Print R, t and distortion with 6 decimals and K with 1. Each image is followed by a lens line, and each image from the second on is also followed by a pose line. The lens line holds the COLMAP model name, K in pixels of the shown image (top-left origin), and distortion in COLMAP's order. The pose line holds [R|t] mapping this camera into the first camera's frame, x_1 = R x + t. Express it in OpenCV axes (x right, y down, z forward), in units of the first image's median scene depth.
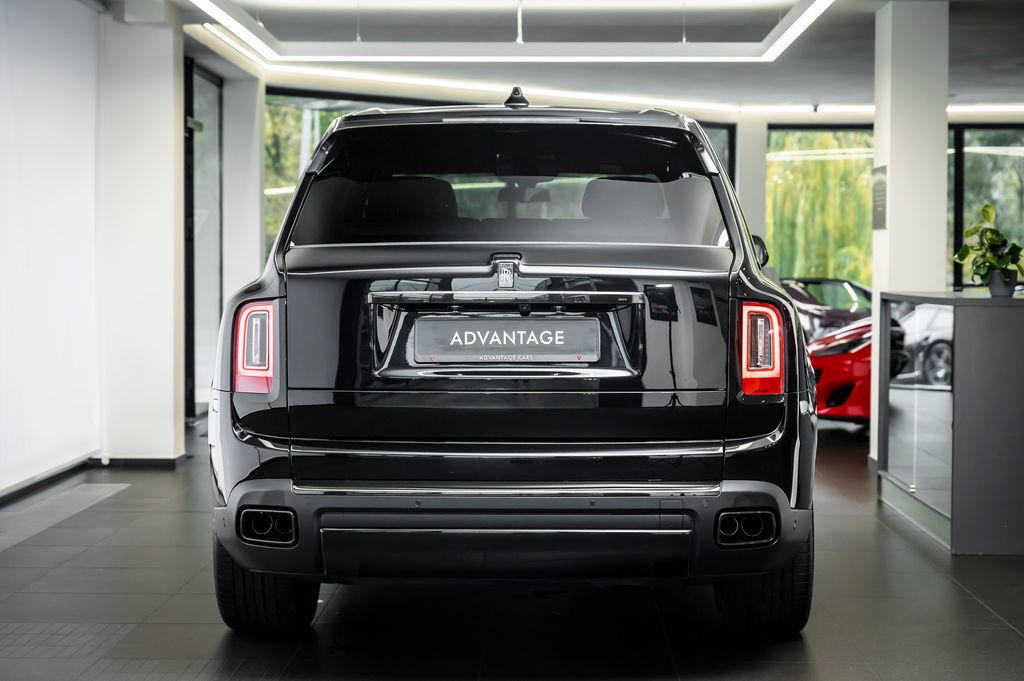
lens RADIAL K [[1985.9, 0, 512.0], [0, 1985.9, 340.5], [0, 0, 1]] dist [0.011189, 0.029584]
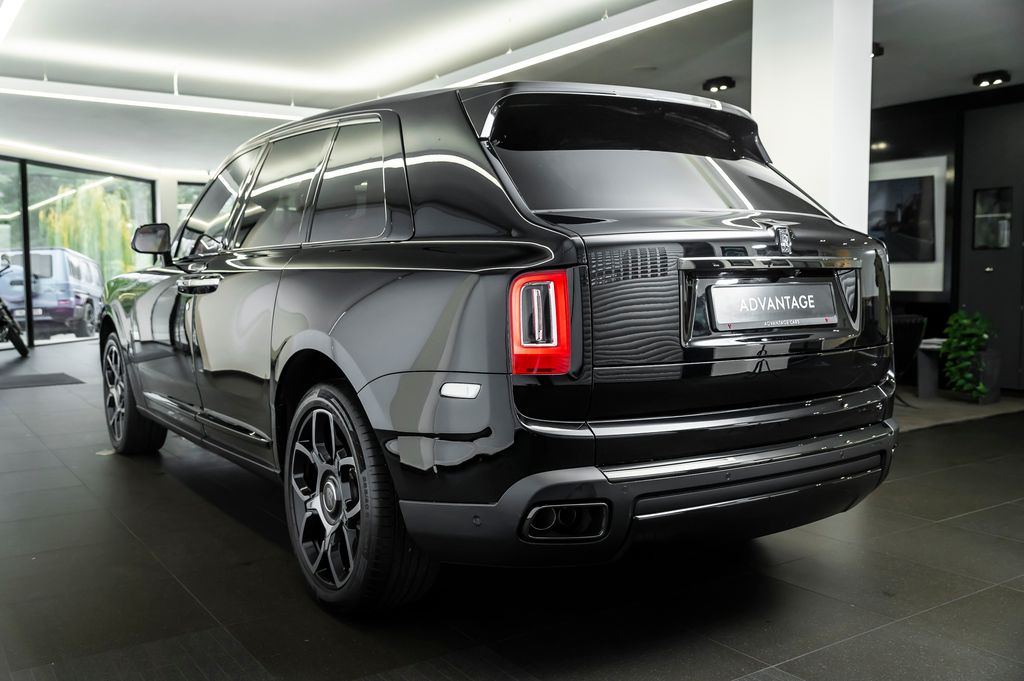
lens RADIAL K [[935.6, 0, 512.0], [0, 935.6, 340.5], [0, 0, 1]] dist [-0.000004, -0.000947]
pose [[0.813788, -0.048790, 0.579111, -0.106480], [0.027873, 0.998600, 0.044964, -0.002046], [-0.580494, -0.020450, 0.814008, 0.187038]]
